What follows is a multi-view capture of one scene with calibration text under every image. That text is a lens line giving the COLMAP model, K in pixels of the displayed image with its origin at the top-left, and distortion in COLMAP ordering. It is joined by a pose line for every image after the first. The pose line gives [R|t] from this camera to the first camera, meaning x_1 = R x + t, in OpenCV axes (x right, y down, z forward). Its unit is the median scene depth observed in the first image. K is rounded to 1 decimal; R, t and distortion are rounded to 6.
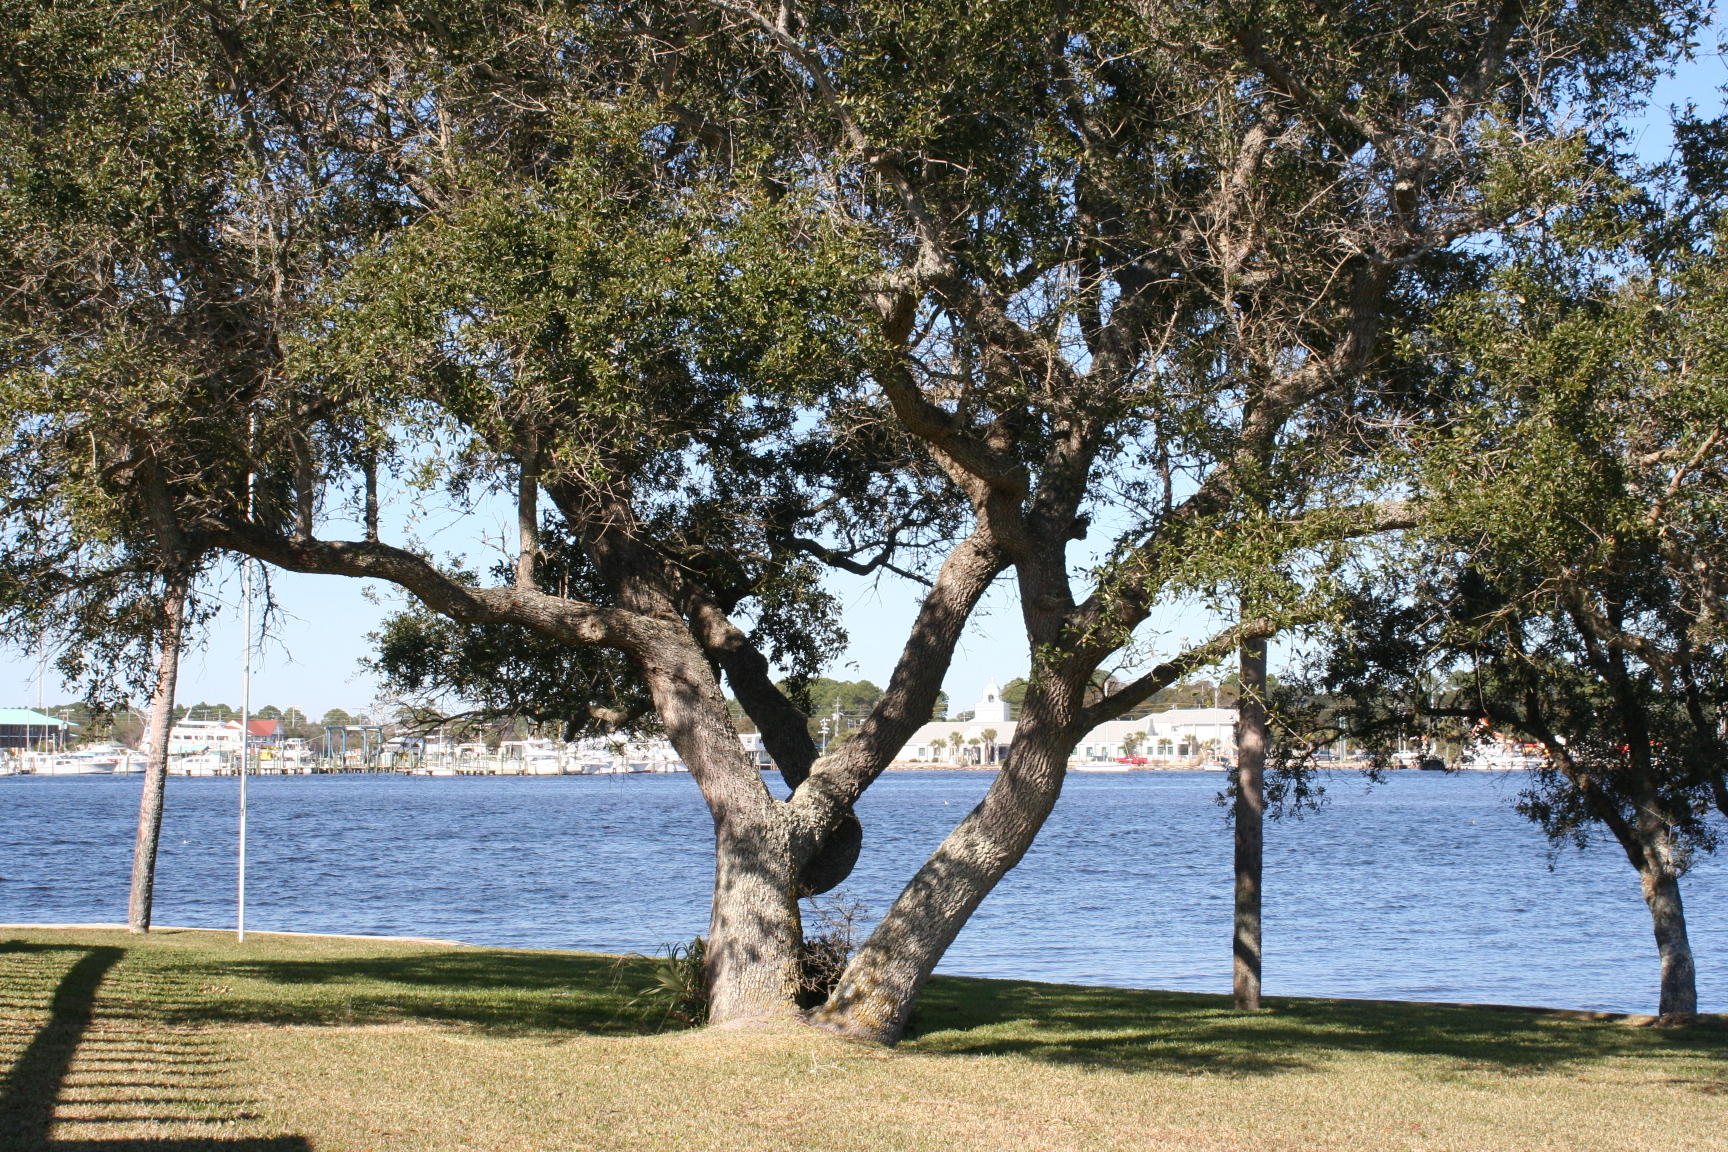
lens RADIAL K [[2914.5, 0, 863.9], [0, 2914.5, 586.1], [0, 0, 1]] dist [0.021321, 0.000000]
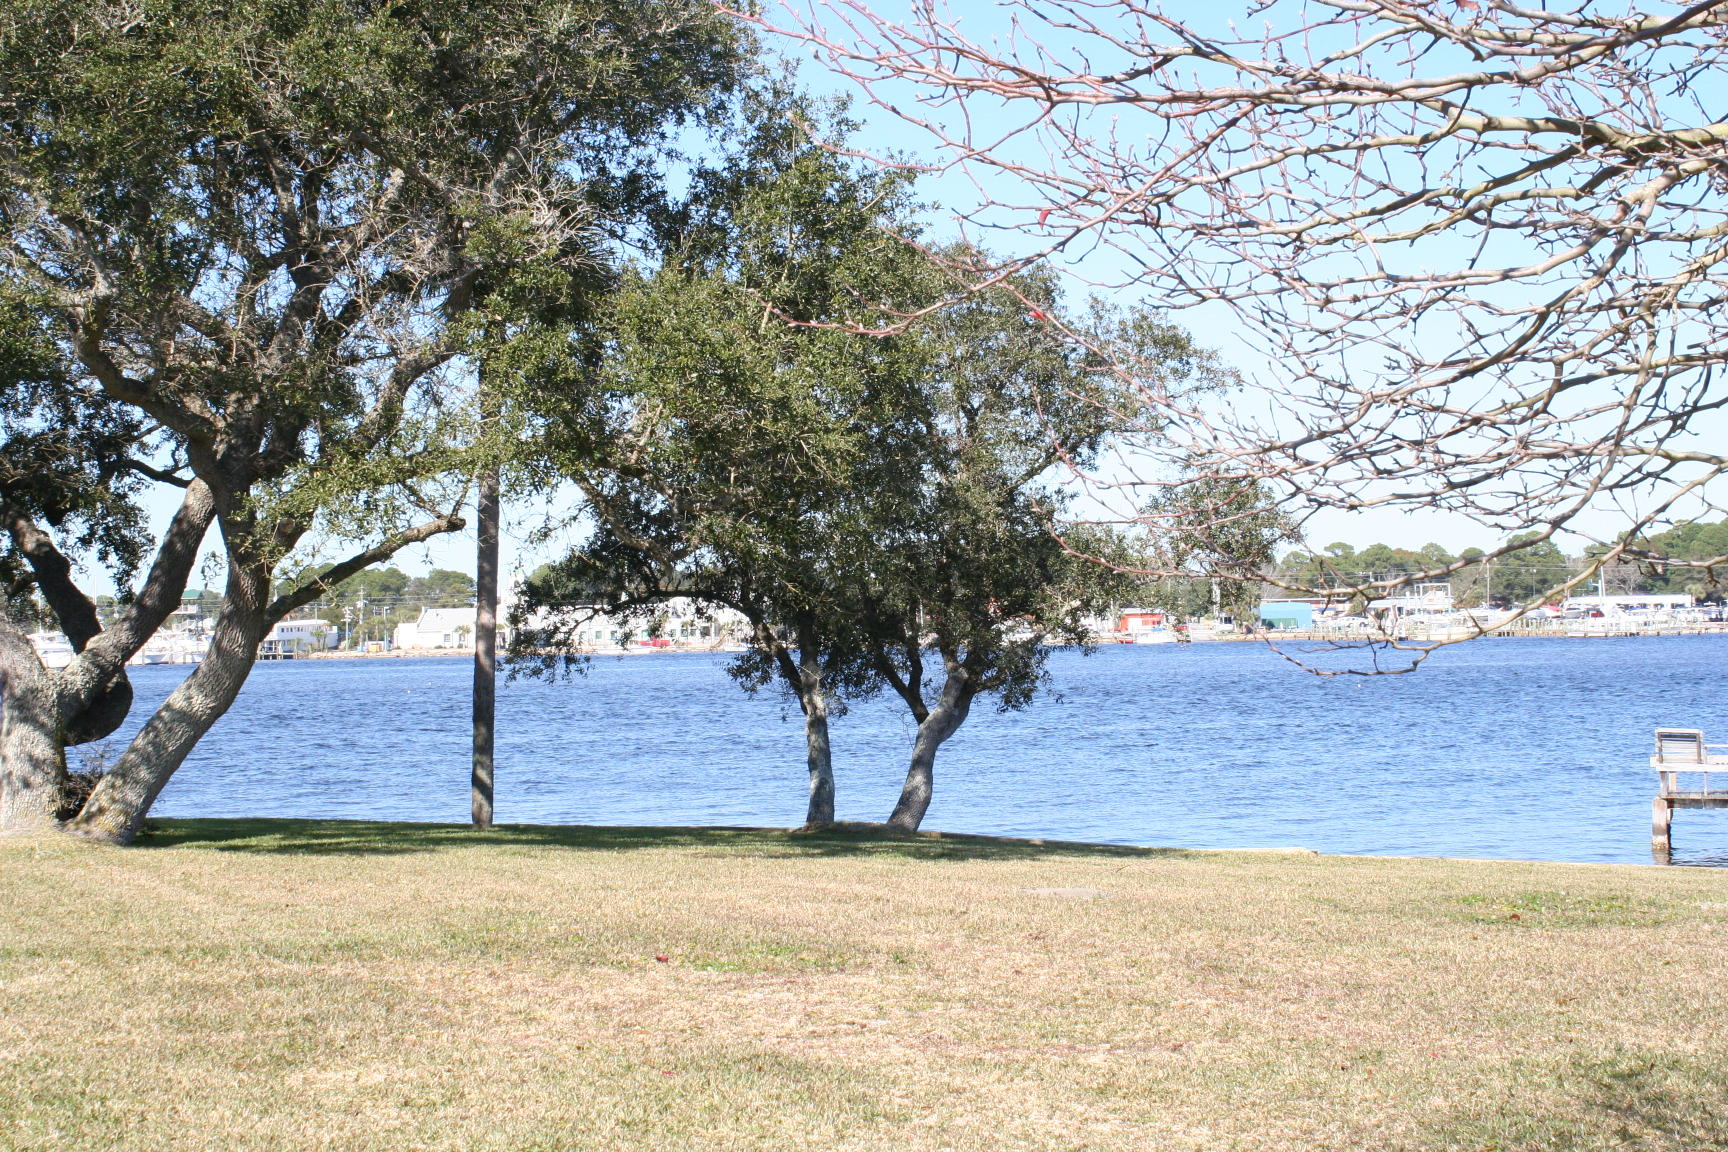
lens RADIAL K [[2914.5, 0, 862.6], [0, 2914.5, 561.5], [0, 0, 1]] dist [0.021321, 0.000000]
pose [[0.987405, -0.013766, 0.157612, 0.128916], [0.008792, 0.999442, 0.032214, -0.015212], [-0.157967, -0.030423, 0.986976, -0.375354]]
